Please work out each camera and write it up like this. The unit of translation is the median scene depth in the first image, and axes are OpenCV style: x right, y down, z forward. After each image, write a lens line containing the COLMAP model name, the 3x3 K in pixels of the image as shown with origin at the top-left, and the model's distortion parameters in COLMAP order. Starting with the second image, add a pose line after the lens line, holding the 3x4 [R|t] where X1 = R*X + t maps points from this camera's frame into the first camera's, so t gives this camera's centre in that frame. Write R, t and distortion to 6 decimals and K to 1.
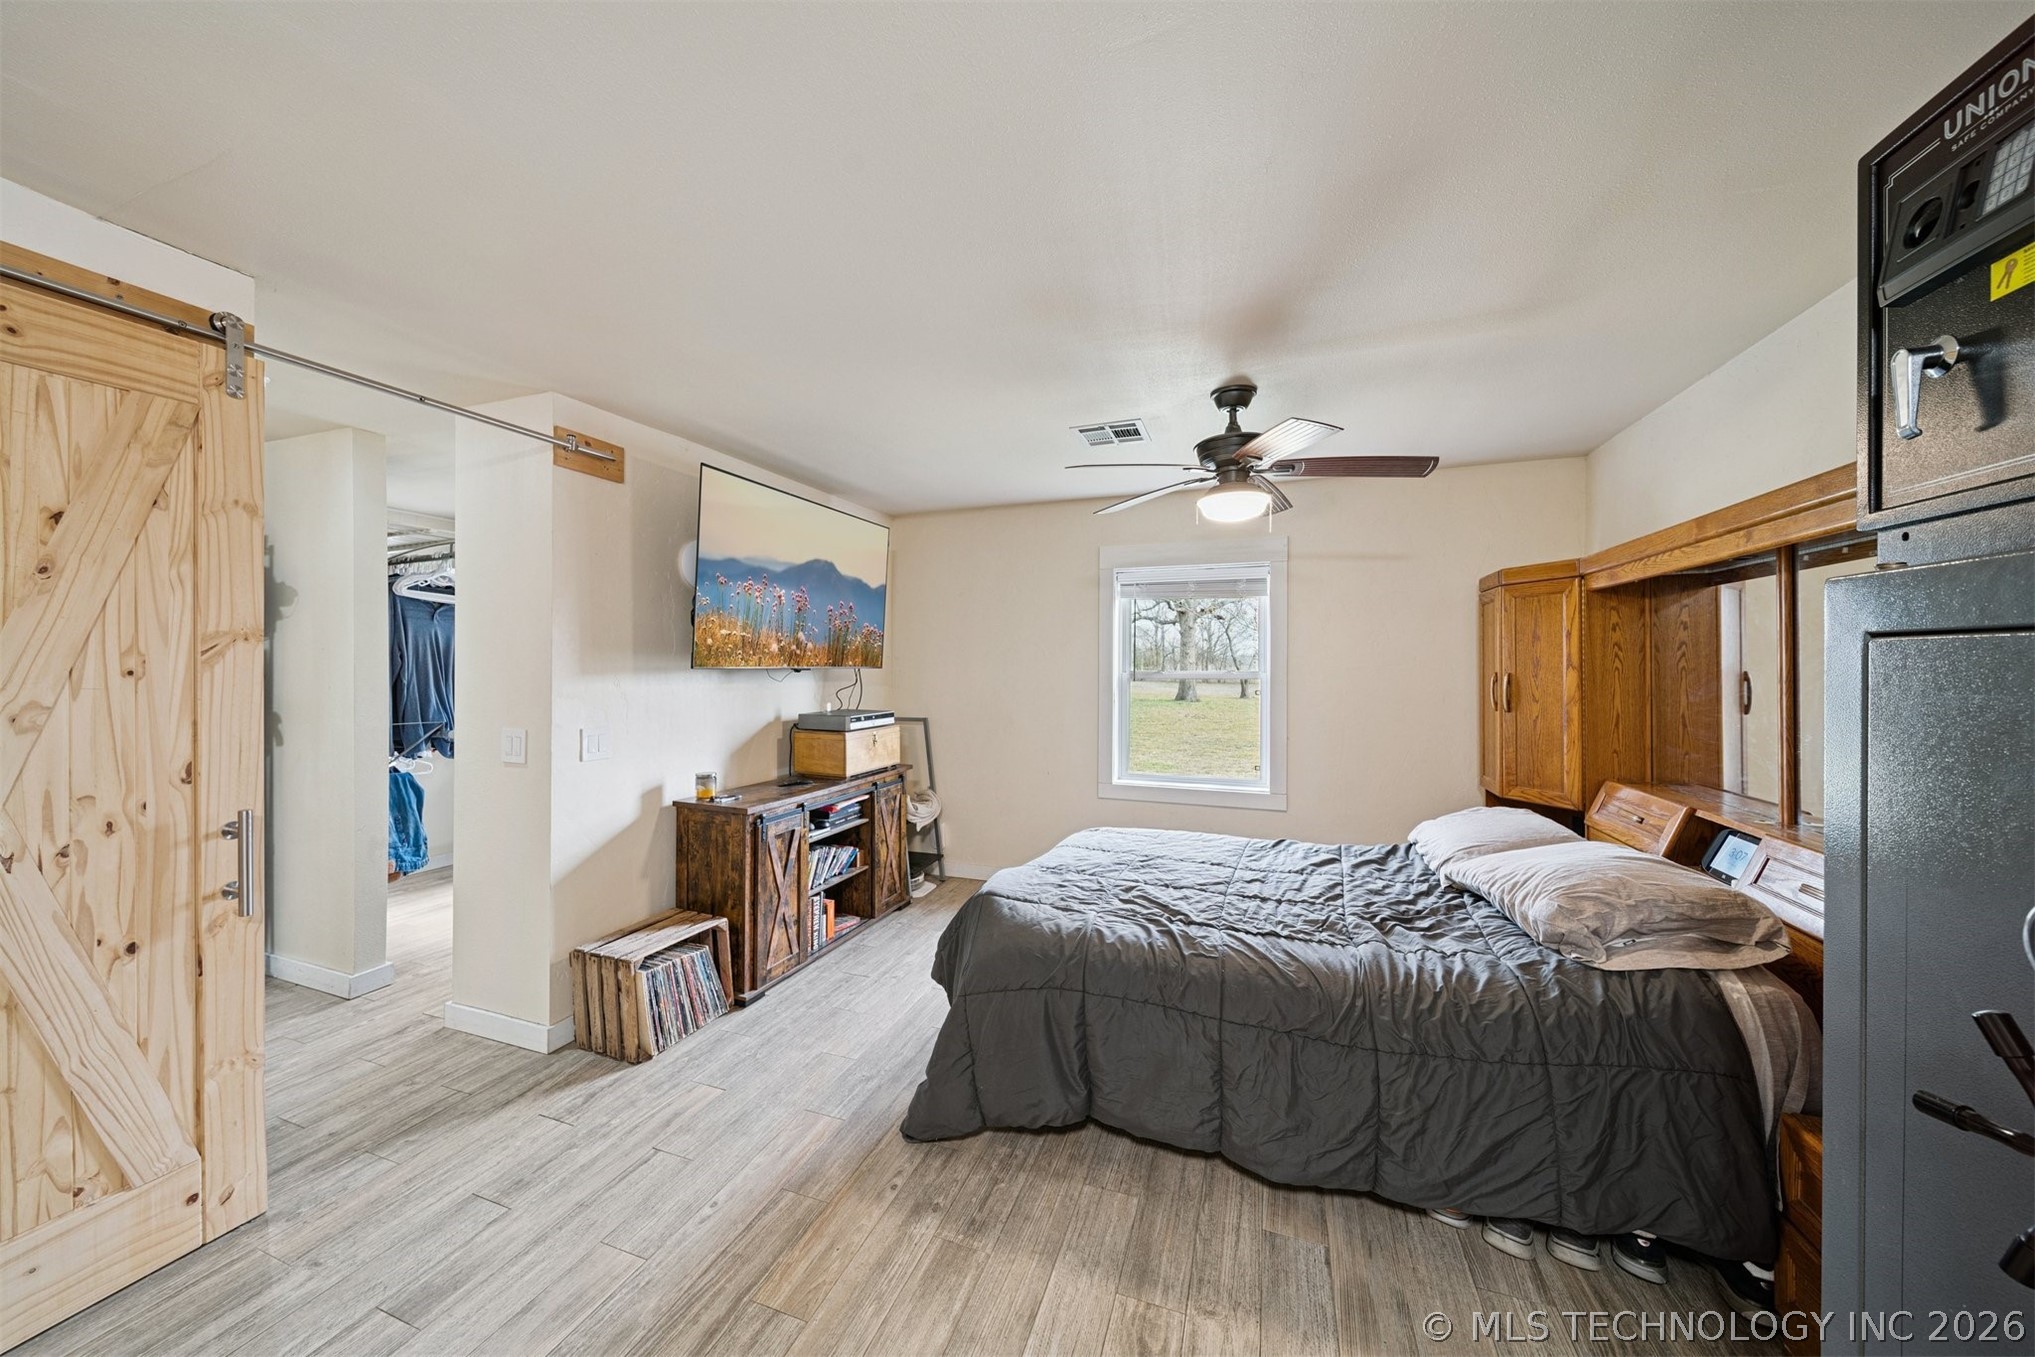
lens RADIAL K [[715.6, 0, 1005.3], [0, 715.6, 670.5], [0, 0, 1]] dist [0.000991, -0.001541]
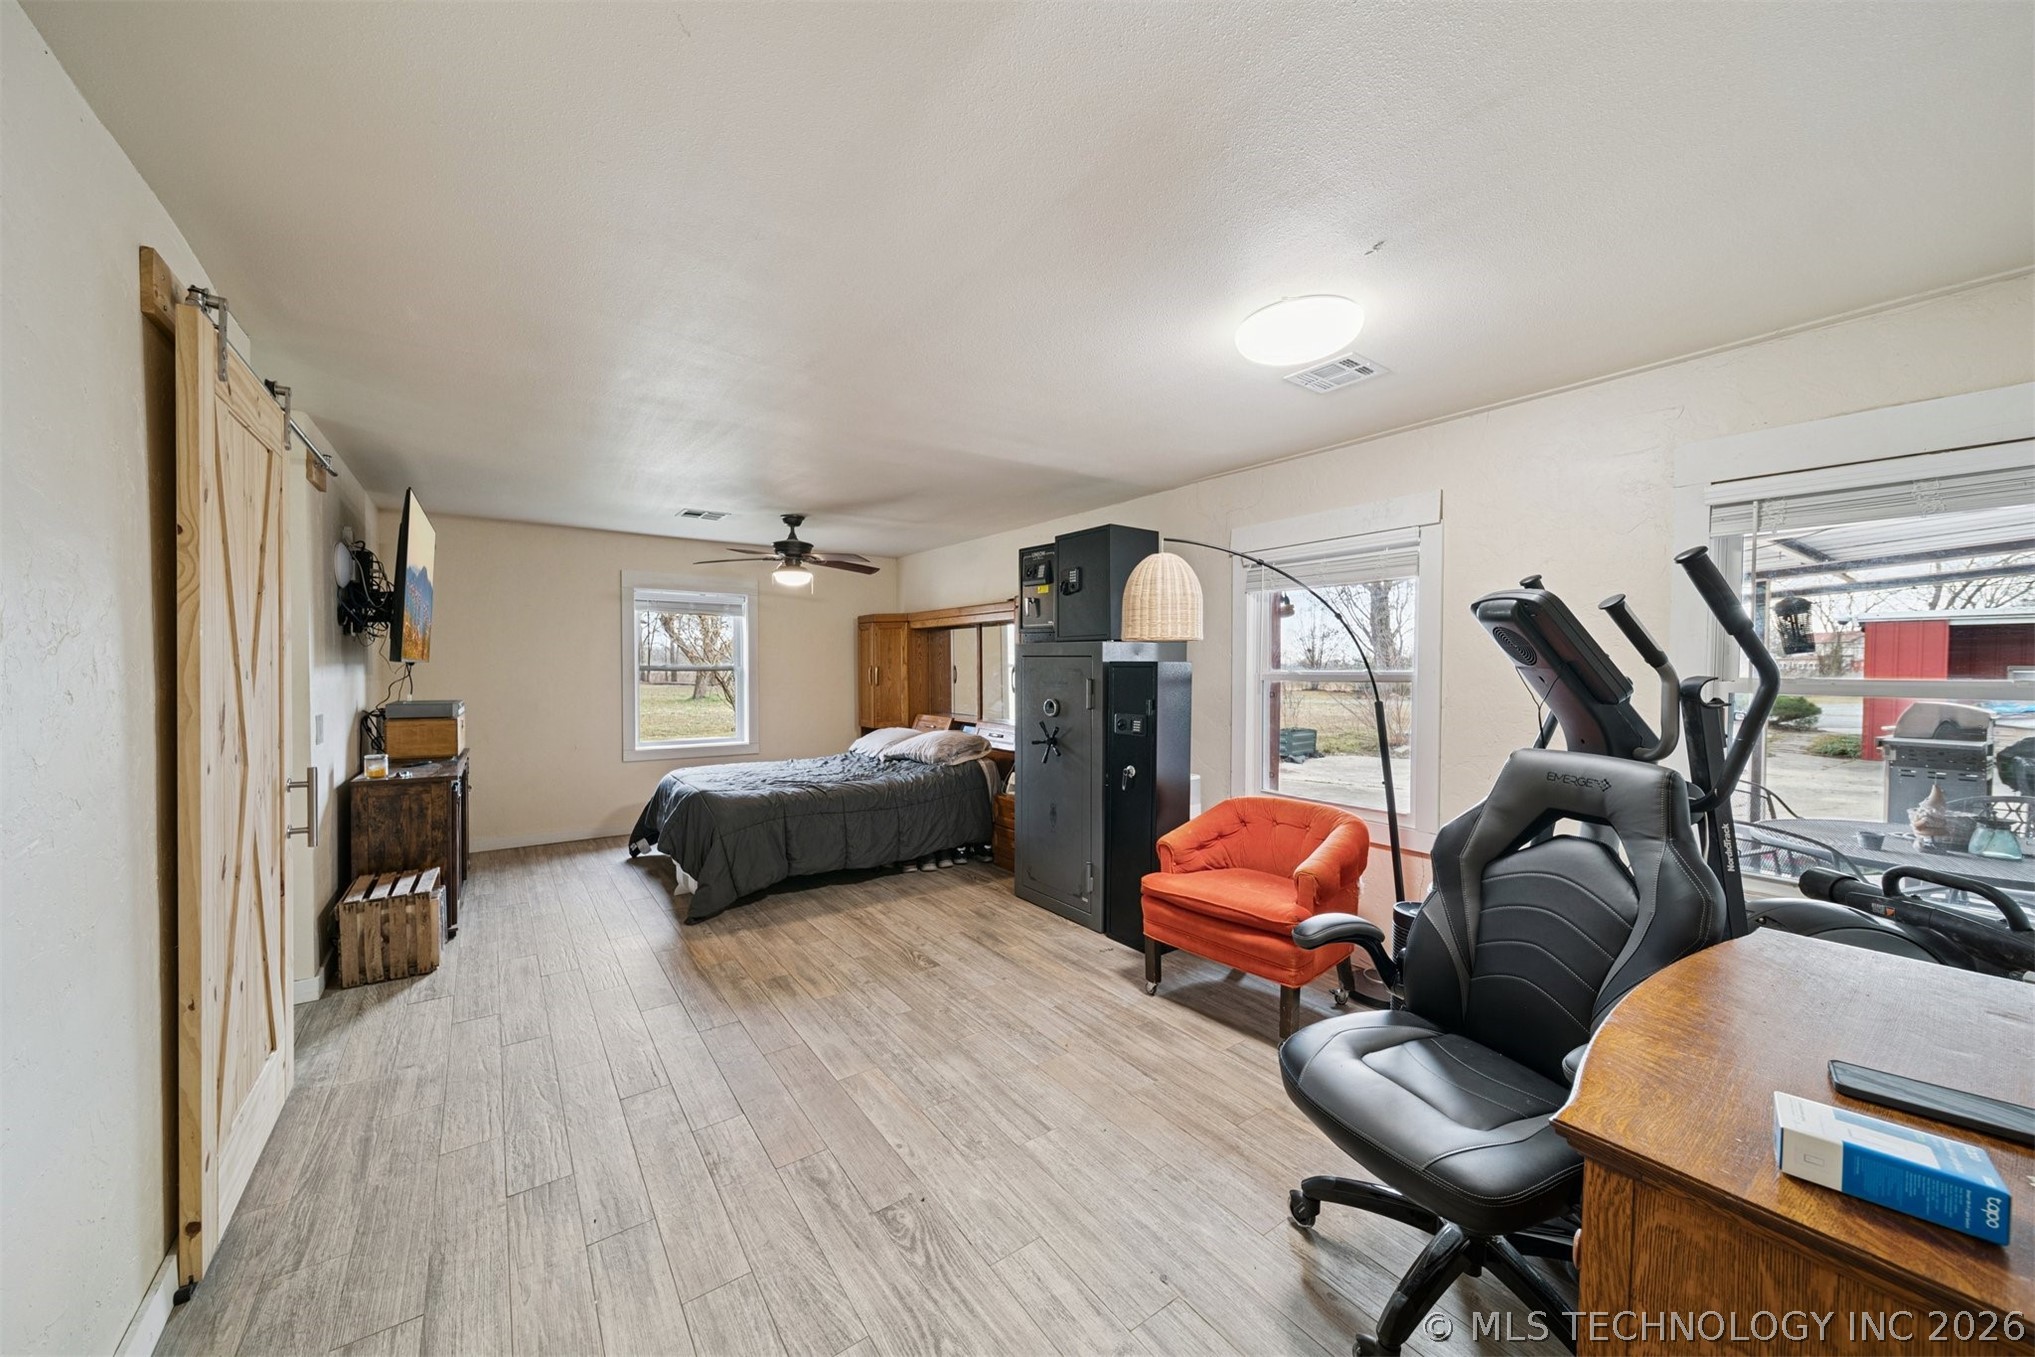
lens RADIAL K [[715.6, 0, 1013.5], [0, 715.6, 675.1], [0, 0, 1]] dist [0.000991, -0.001541]
pose [[0.549990, -0.010604, 0.835104, -1.280637], [-0.001014, 0.999910, 0.013364, 0.002464], [-0.835171, -0.008197, 0.549929, -0.718412]]
